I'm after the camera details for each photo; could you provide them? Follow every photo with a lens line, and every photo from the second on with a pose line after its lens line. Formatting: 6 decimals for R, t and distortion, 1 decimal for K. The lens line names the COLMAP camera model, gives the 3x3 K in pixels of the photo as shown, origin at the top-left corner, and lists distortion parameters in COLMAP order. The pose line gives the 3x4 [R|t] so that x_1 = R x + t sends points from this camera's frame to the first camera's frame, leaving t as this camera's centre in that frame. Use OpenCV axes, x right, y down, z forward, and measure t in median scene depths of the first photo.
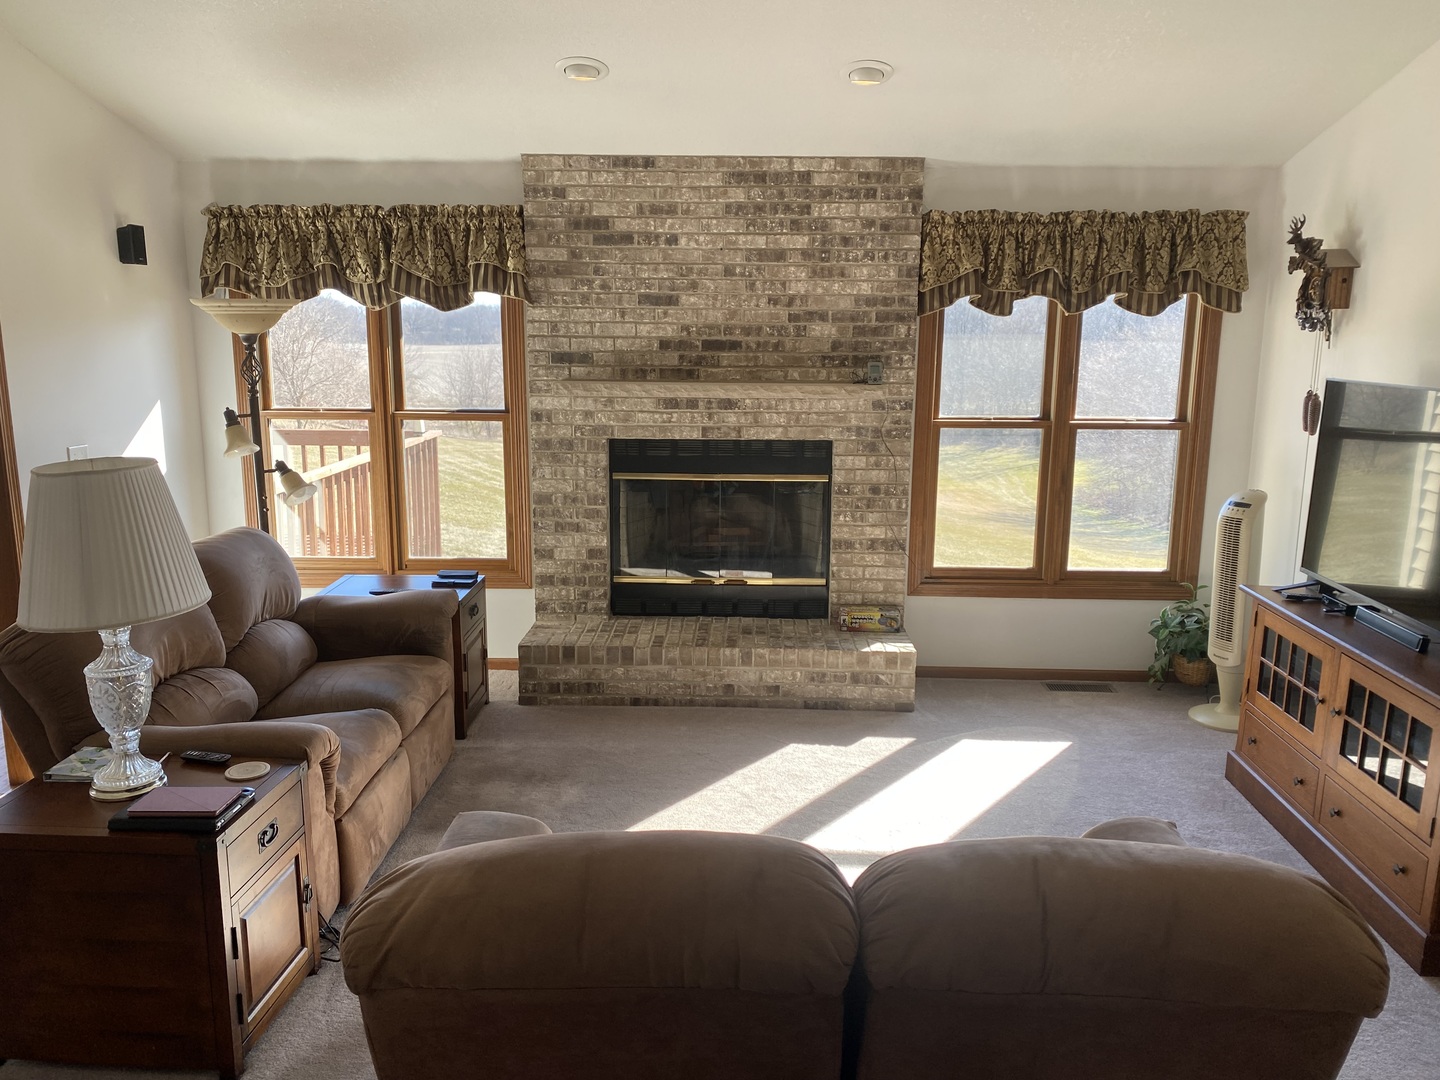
lens RADIAL K [[1080.0, 0, 720.0], [0, 1080.0, 540.0], [0, 0, 1]] dist [0.100725, -0.192827]
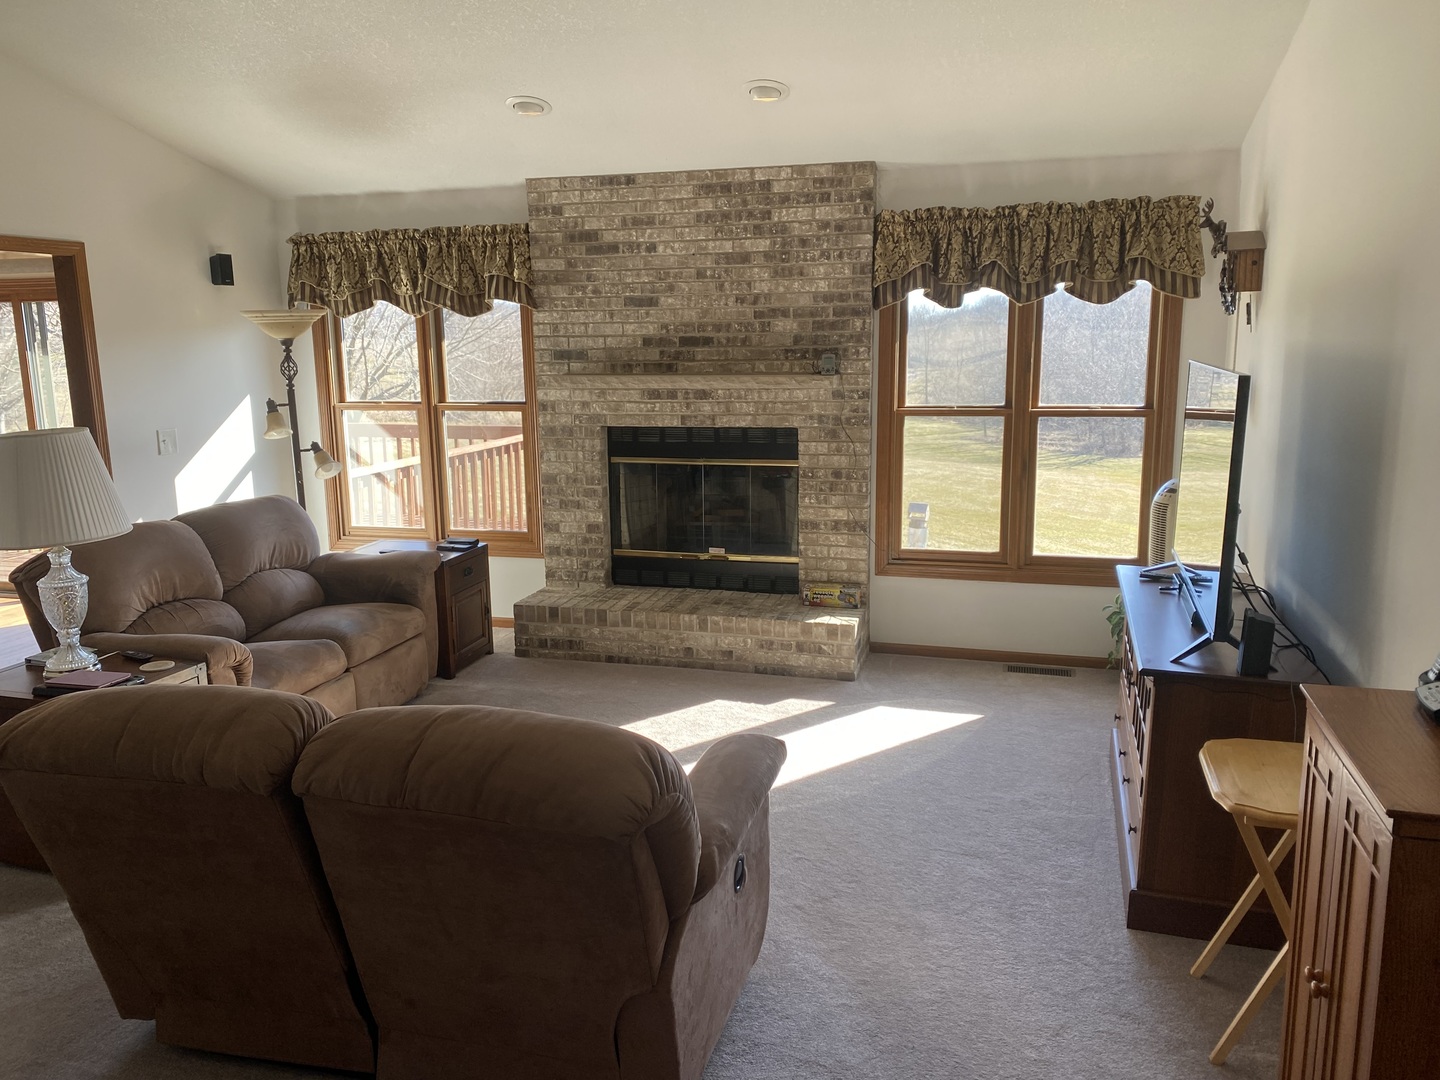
lens RADIAL K [[1091.8, 0, 717.0], [0, 1091.8, 536.9], [0, 0, 1]] dist [0.109979, -0.215554]
pose [[0.968427, 0.024588, -0.248082, 0.307331], [-0.026125, 0.999654, -0.002905, 0.022584], [0.247925, 0.009294, 0.968735, -0.075456]]
